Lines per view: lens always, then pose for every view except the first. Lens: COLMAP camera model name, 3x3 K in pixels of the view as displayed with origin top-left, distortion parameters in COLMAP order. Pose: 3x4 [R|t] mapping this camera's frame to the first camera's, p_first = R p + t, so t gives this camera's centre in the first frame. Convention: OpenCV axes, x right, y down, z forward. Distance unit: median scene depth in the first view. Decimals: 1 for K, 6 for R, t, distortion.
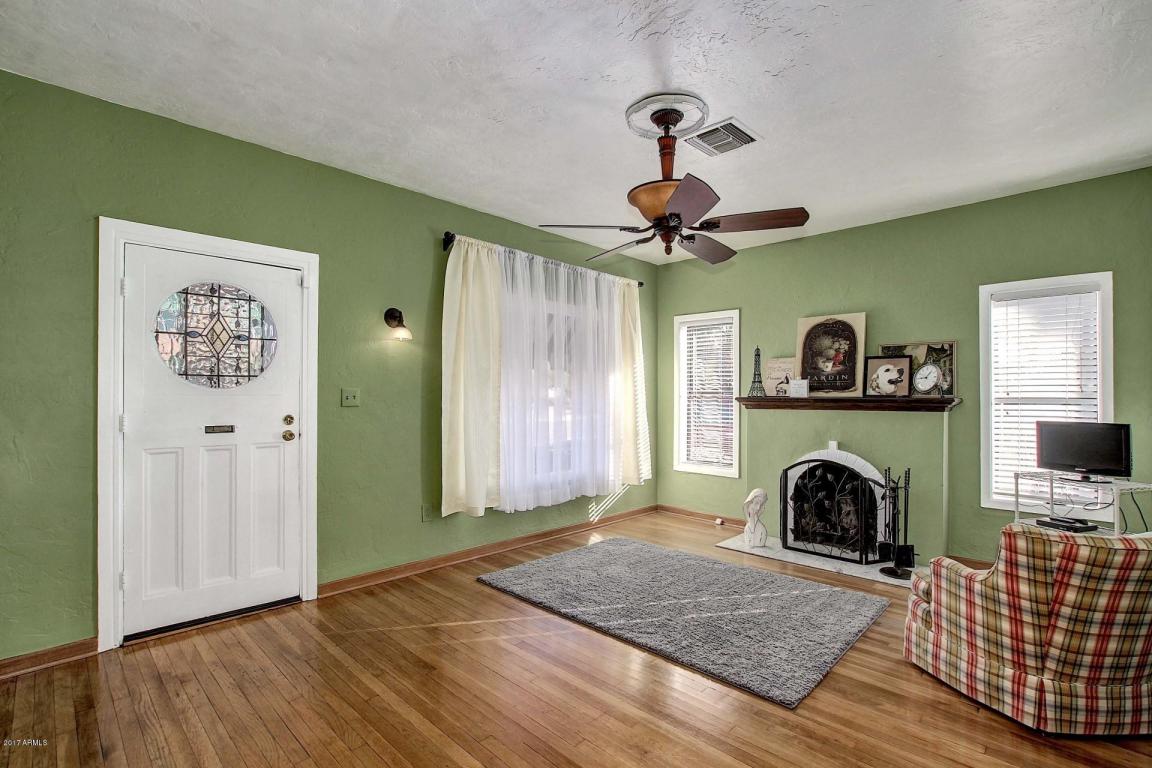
lens RADIAL K [[539.4, 0, 582.3], [0, 539.4, 390.1], [0, 0, 1]] dist [-0.017849, -0.001007]
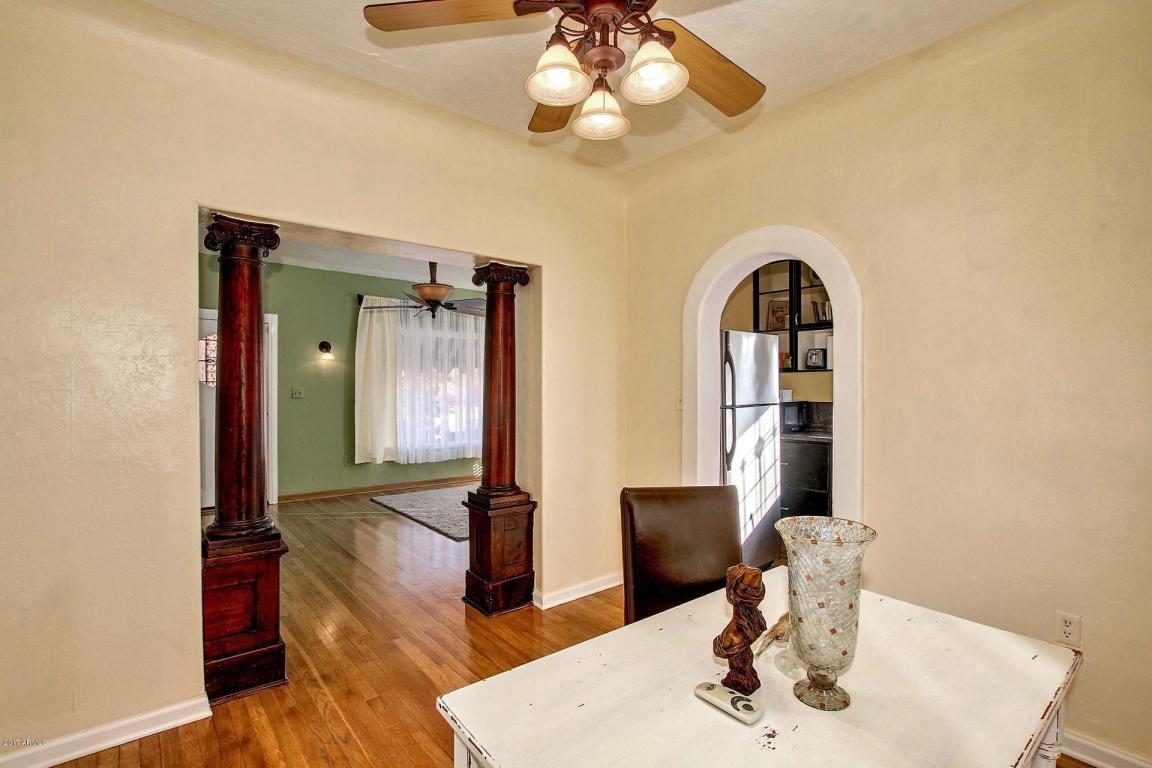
lens RADIAL K [[539.4, 0, 571.8], [0, 539.4, 381.6], [0, 0, 1]] dist [-0.017849, -0.001007]
pose [[0.994766, 0.000317, -0.102177, 0.540673], [0.000074, 0.999993, 0.003821, -0.025685], [0.102177, -0.003809, 0.994759, -0.557408]]
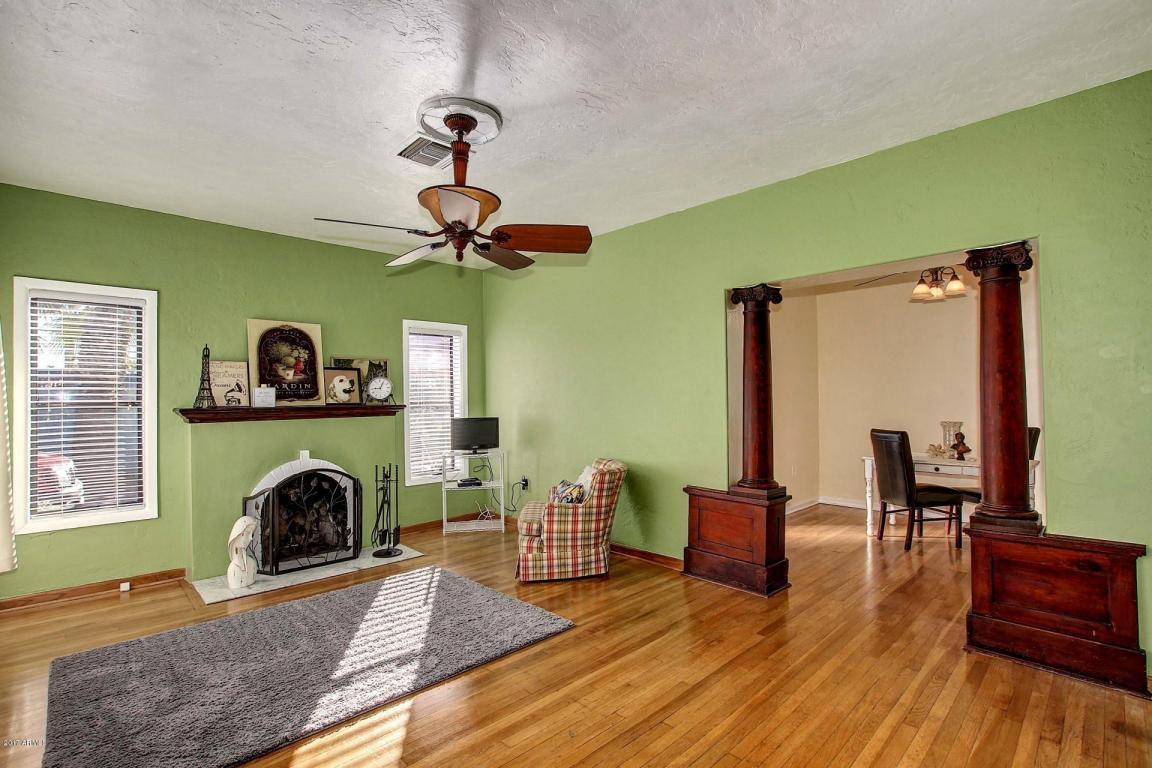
lens RADIAL K [[539.4, 0, 582.2], [0, 539.4, 387.7], [0, 0, 1]] dist [-0.017849, -0.001007]
pose [[0.029982, 0.015665, 0.999428, -0.537717], [0.002834, 0.999872, -0.015757, -0.003679], [-0.999546, 0.003305, 0.029934, 0.486565]]
